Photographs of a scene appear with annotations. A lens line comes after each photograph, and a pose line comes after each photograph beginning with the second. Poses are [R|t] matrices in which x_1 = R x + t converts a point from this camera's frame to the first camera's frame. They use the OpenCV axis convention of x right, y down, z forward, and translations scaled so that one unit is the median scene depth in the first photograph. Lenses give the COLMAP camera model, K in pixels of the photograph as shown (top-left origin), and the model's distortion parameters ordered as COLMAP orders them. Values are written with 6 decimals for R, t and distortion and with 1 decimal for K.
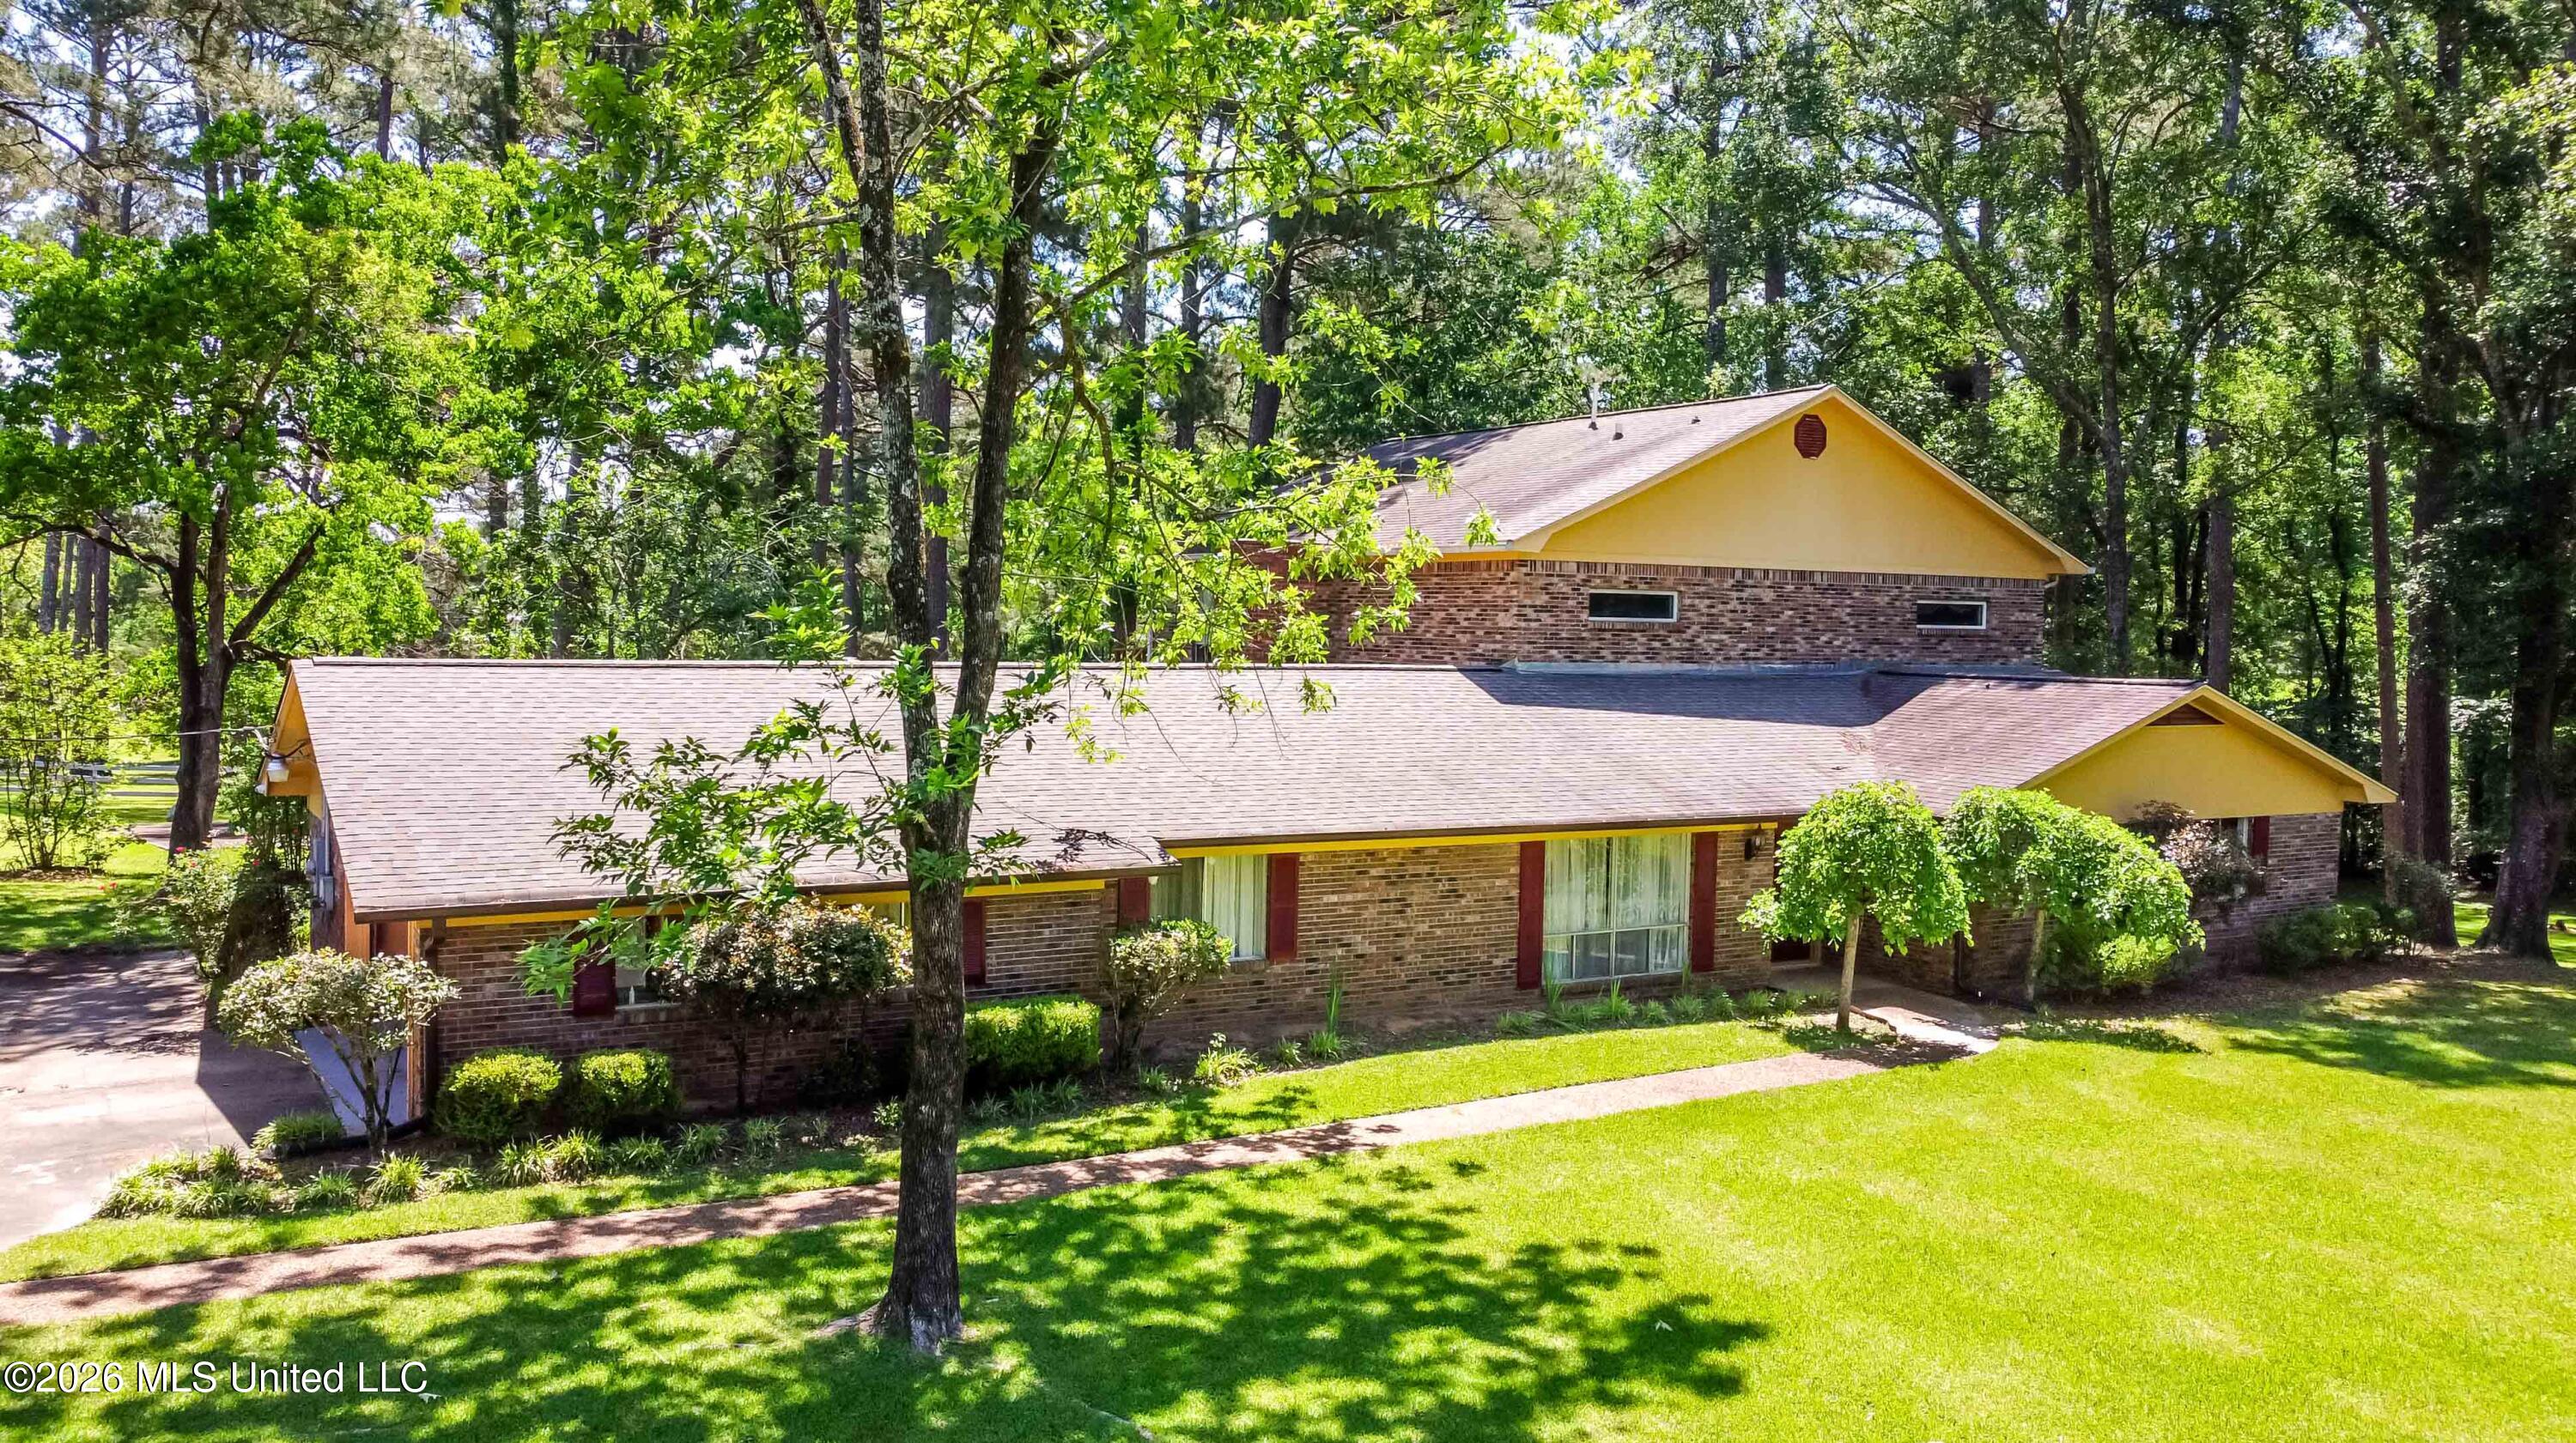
lens RADIAL K [[1833.0, 0, 1289.4], [0, 1833.0, 729.8], [0, 0, 1]] dist [-0.002762, 0.079470]
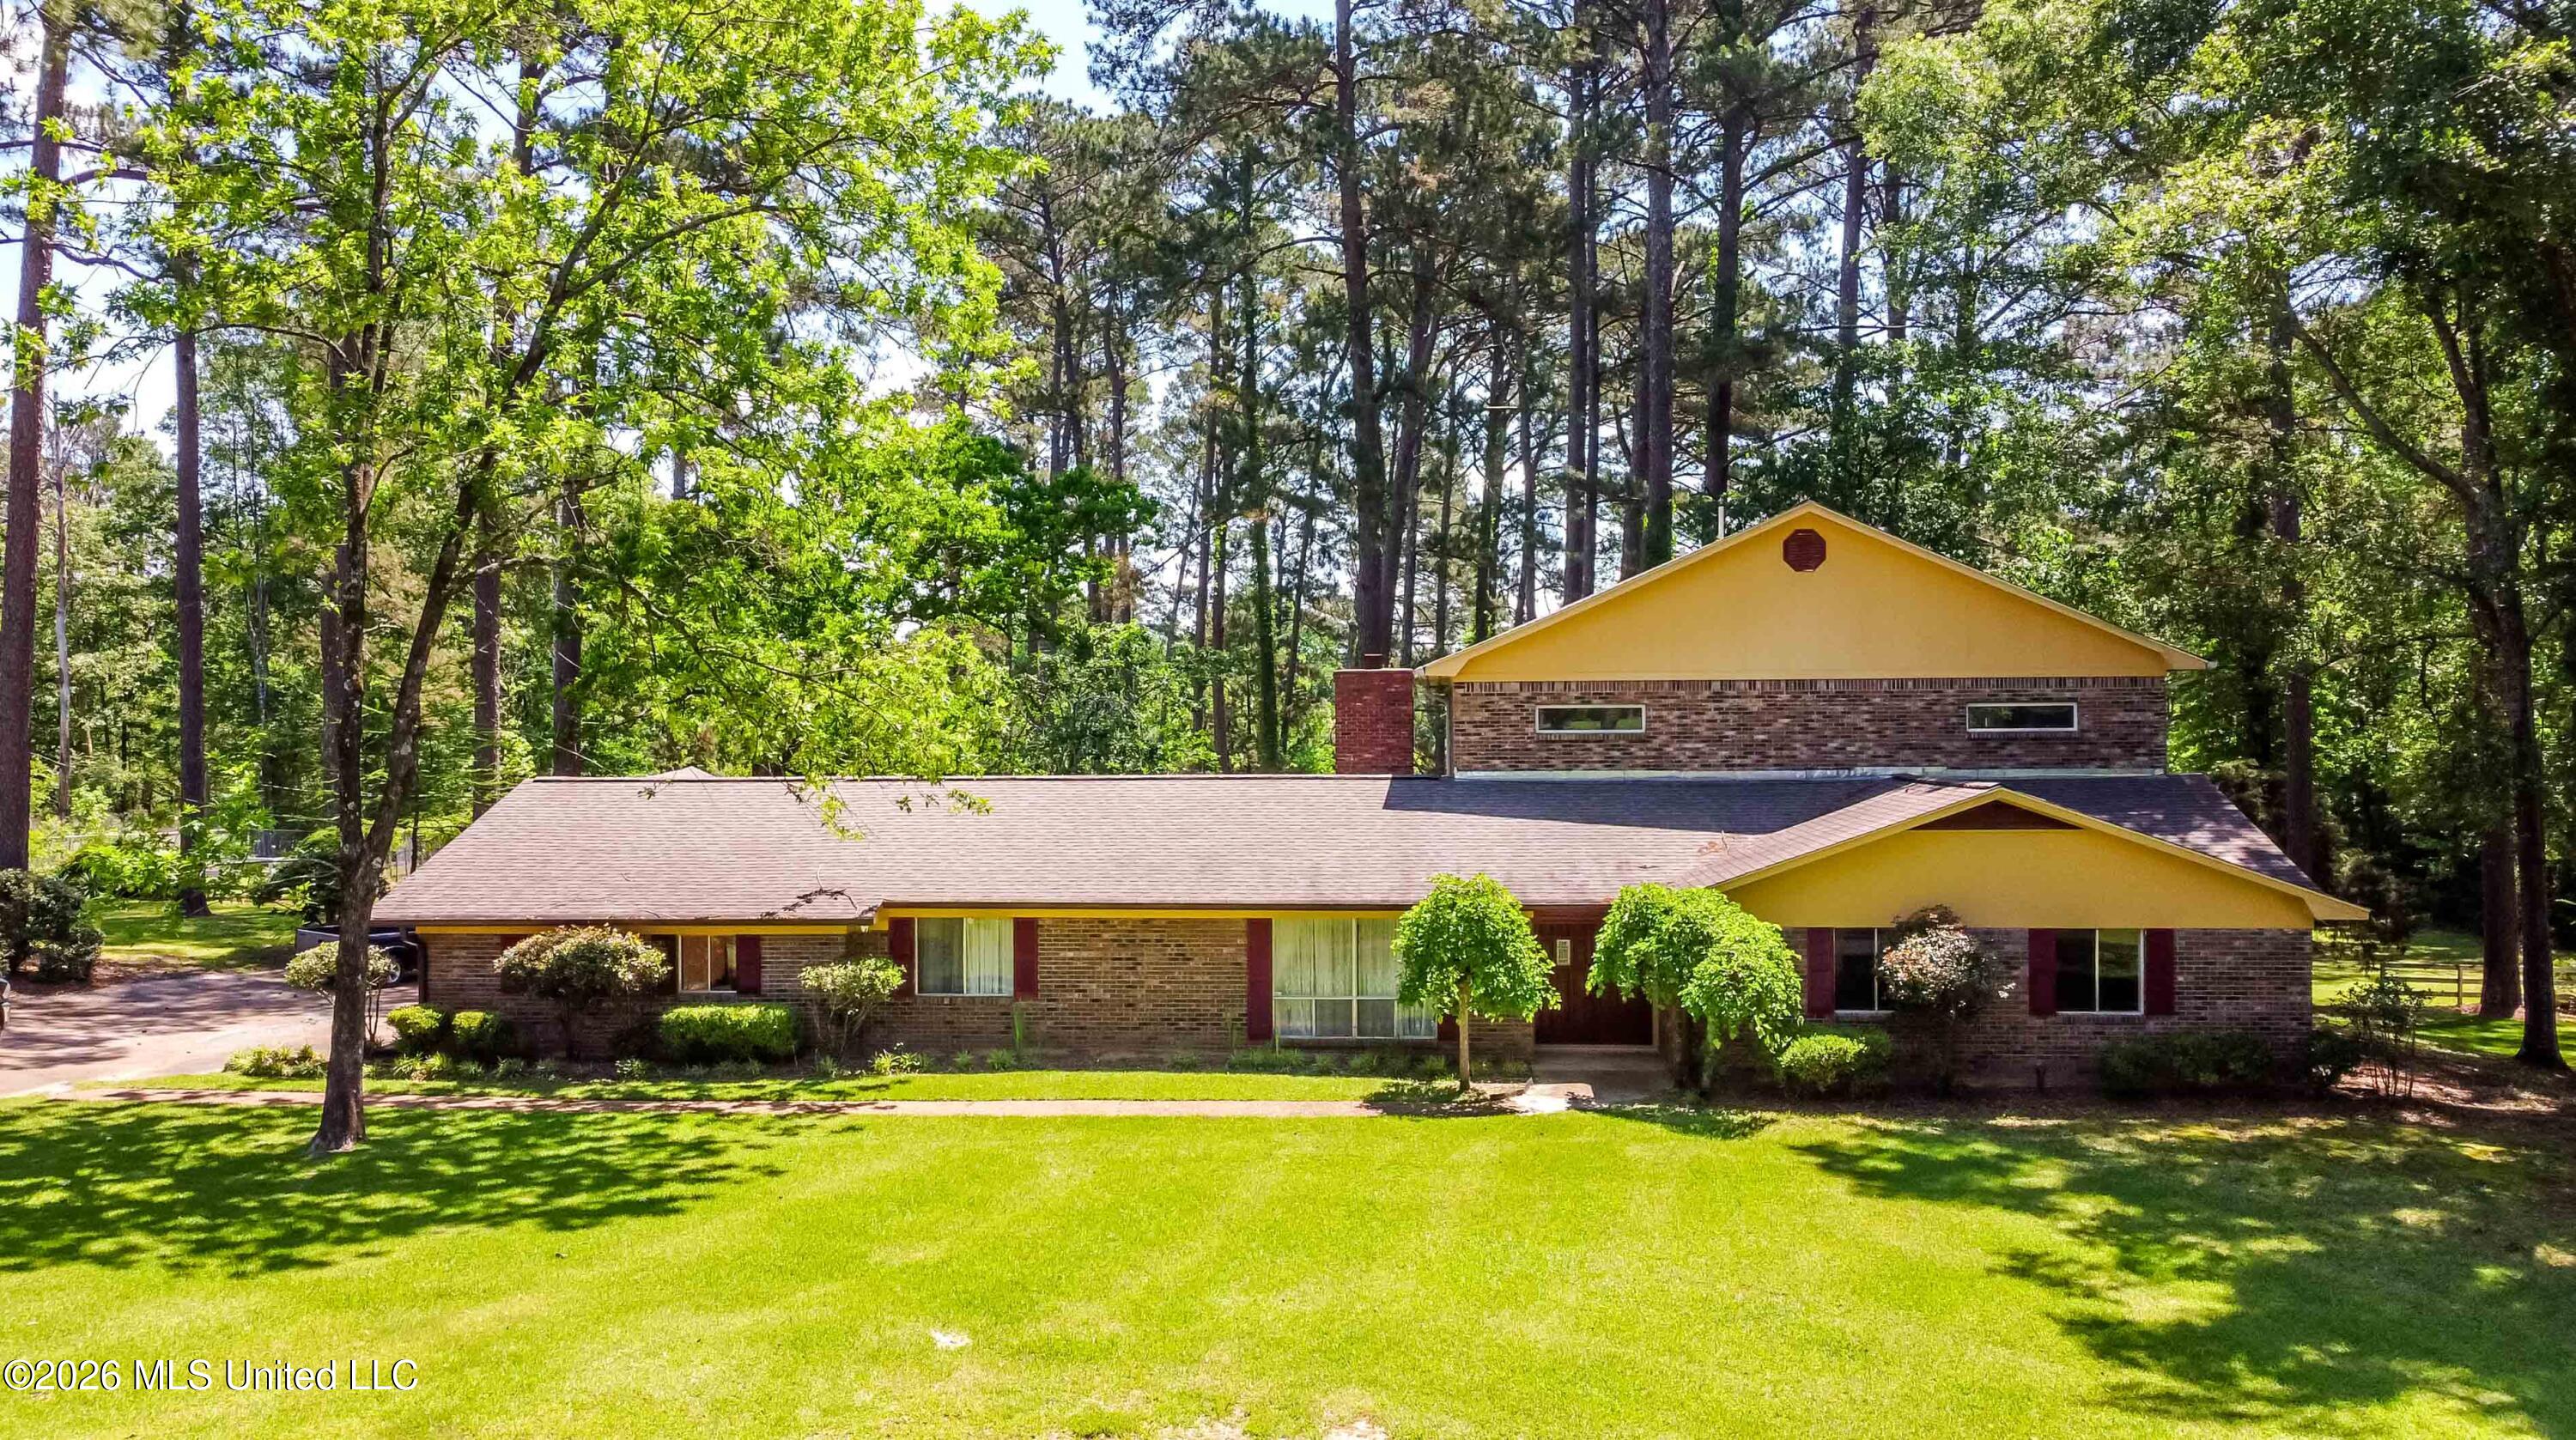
lens RADIAL K [[1833.3, 0, 1289.4], [0, 1833.3, 728.3], [0, 0, 1]] dist [-0.002762, 0.079470]
pose [[0.855137, -0.022611, -0.517908, 0.772774], [-0.010084, 0.998134, -0.060227, 0.007725], [0.518304, 0.056725, 0.853313, -0.040604]]
